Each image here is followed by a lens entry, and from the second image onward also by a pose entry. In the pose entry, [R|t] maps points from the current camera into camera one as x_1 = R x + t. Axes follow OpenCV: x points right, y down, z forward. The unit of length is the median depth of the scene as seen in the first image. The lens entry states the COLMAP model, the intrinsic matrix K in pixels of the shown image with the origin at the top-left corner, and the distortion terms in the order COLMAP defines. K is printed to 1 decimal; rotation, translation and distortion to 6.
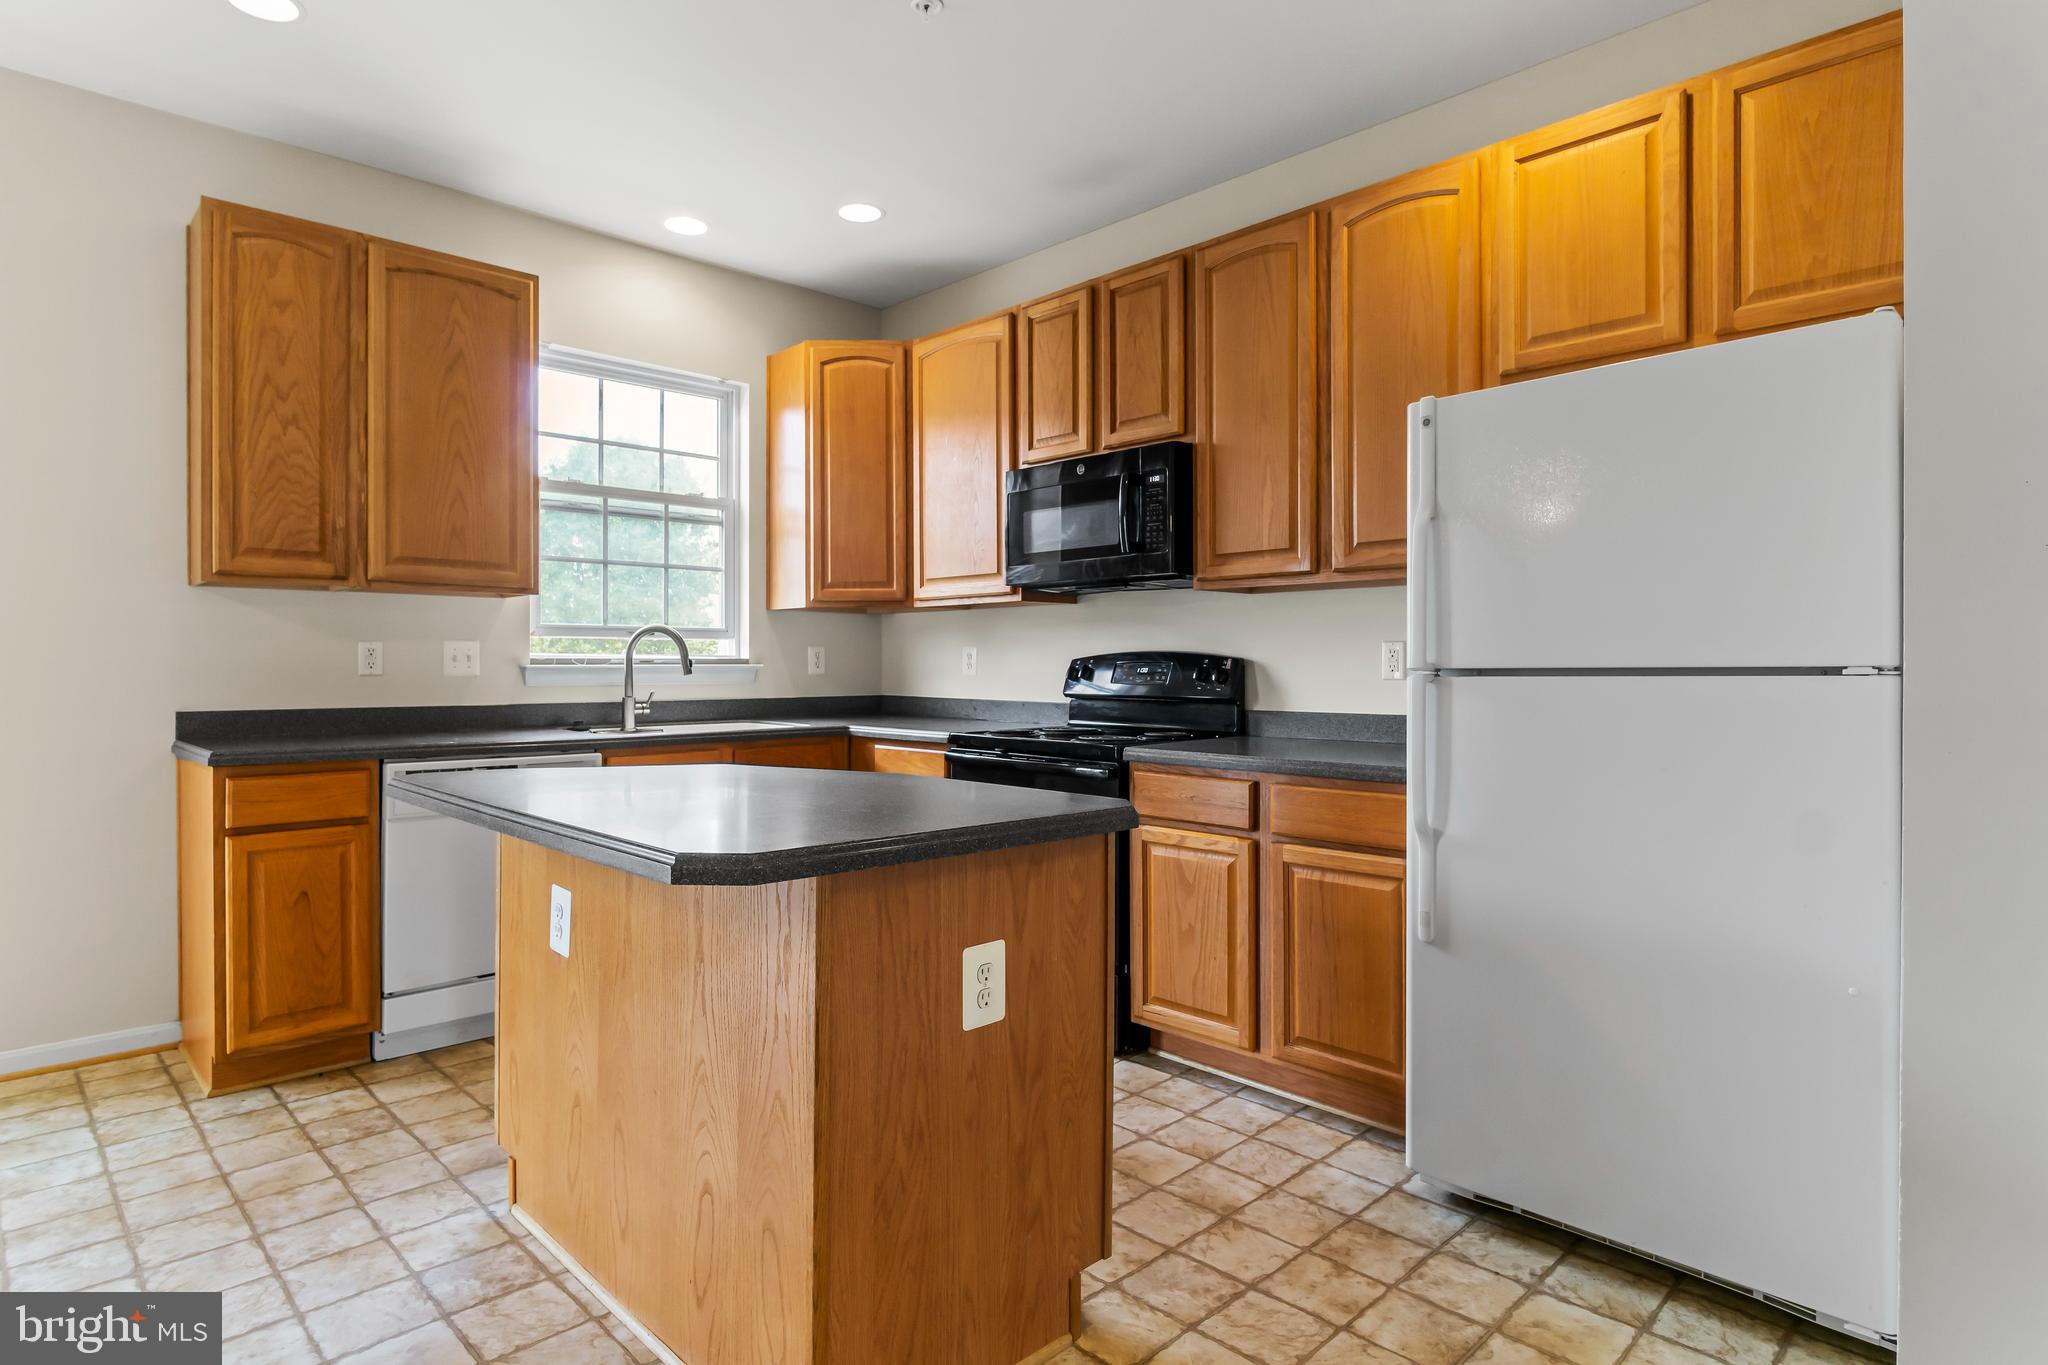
lens RADIAL K [[1087.1, 0, 1031.8], [0, 1087.1, 676.8], [0, 0, 1]] dist [-0.006231, -0.000366]
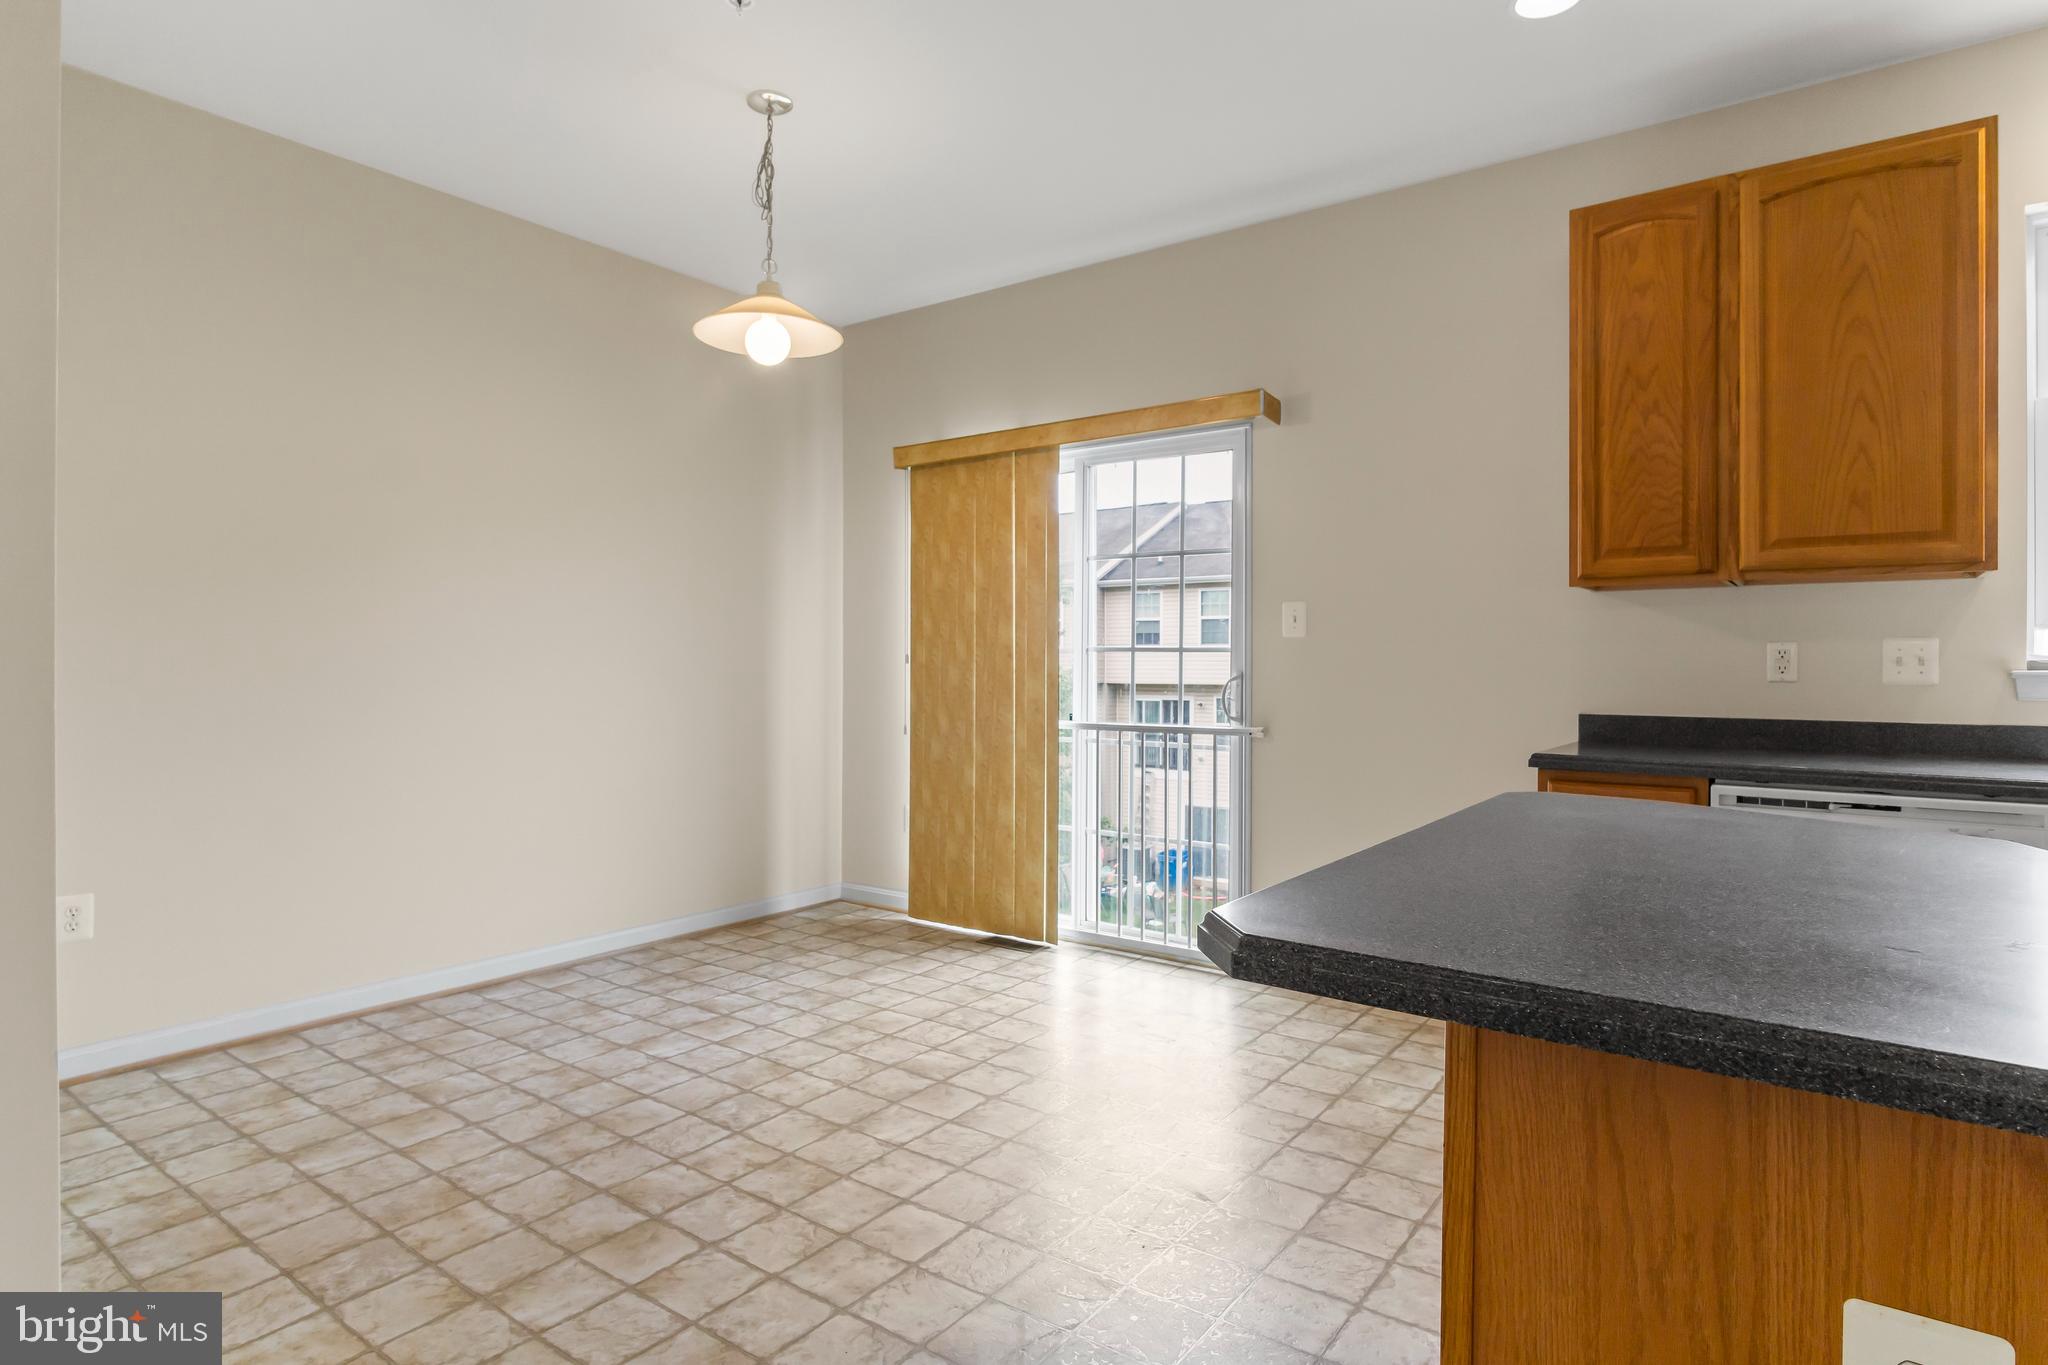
lens RADIAL K [[1087.1, 0, 1010.9], [0, 1087.1, 671.4], [0, 0, 1]] dist [-0.006231, -0.000366]
pose [[0.155689, -0.004673, -0.987795, 0.140573], [-0.020225, 0.999764, -0.007917, 0.008461], [0.987599, 0.021211, 0.155558, 0.283721]]
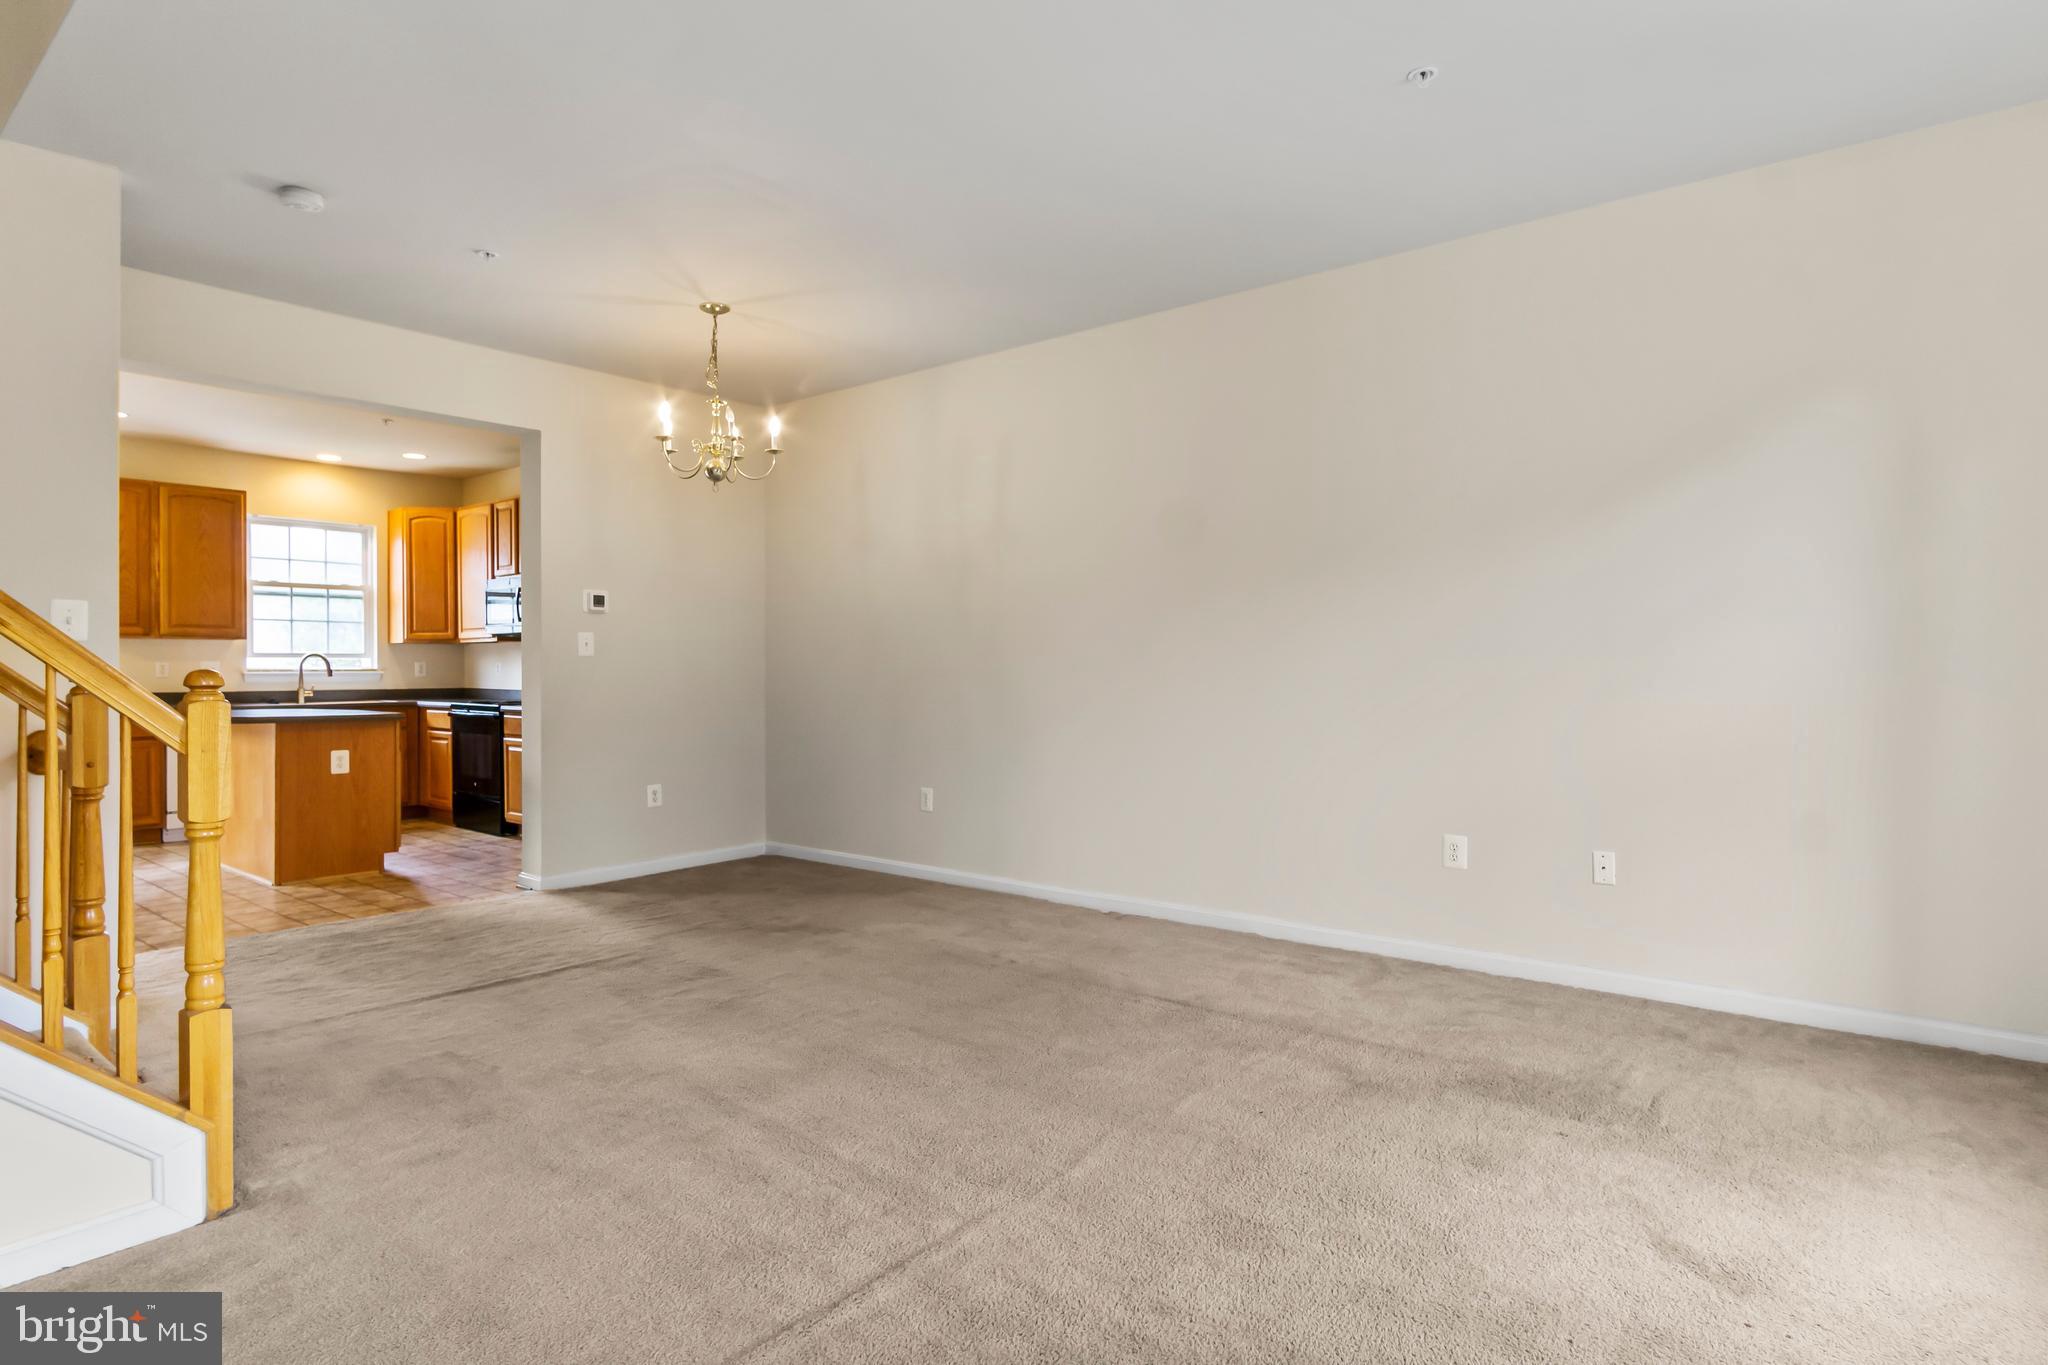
lens RADIAL K [[1087.1, 0, 1022.9], [0, 1087.1, 674.0], [0, 0, 1]] dist [-0.006231, -0.000366]
pose [[0.993269, -0.002799, 0.115793, 0.856052], [0.003191, 0.999990, -0.003204, 0.003702], [-0.115783, 0.003552, 0.993268, -1.358869]]
